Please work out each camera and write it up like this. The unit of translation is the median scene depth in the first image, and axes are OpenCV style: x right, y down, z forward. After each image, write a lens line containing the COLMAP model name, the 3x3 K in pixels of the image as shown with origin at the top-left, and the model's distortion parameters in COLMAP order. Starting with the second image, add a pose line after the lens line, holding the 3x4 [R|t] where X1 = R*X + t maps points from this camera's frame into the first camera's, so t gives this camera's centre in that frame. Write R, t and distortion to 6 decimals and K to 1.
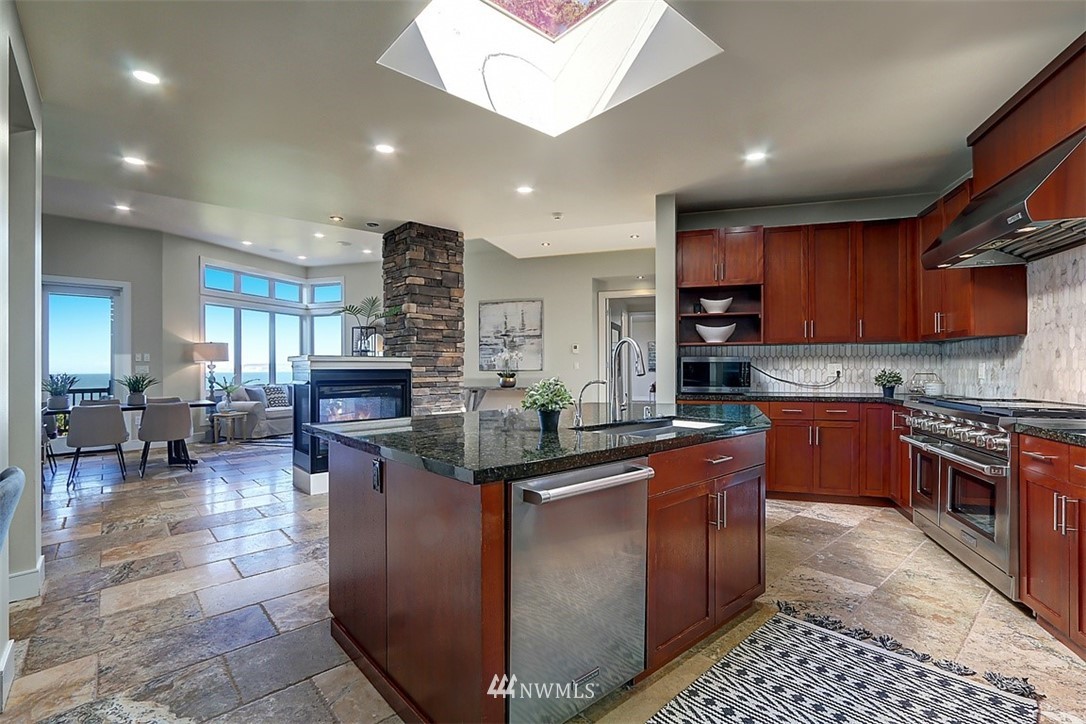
lens RADIAL K [[511.8, 0, 546.4], [0, 511.8, 369.1], [0, 0, 1]] dist [-0.010603, 0.000352]
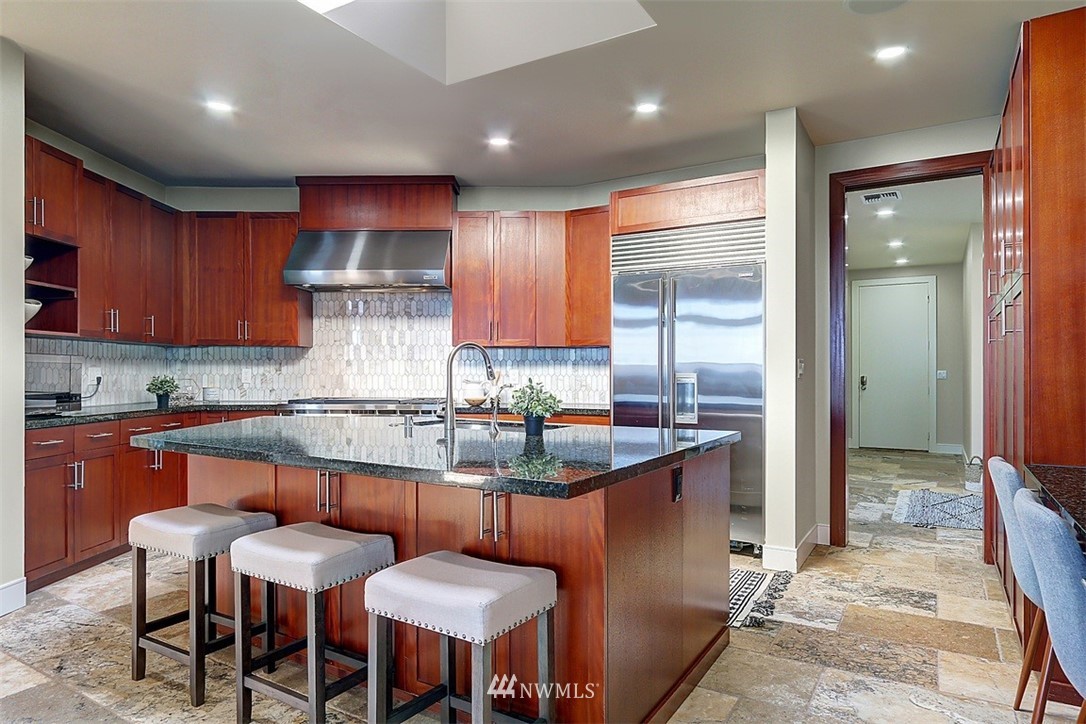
lens RADIAL K [[623.5, 0, 558.6], [0, 623.5, 365.7], [0, 0, 1]] dist [-0.007303, -0.001564]
pose [[-0.309133, 0.014975, 0.950901, -0.273953], [0.003141, 0.999887, -0.014725, 0.001549], [-0.951013, -0.001565, -0.309145, 0.332059]]
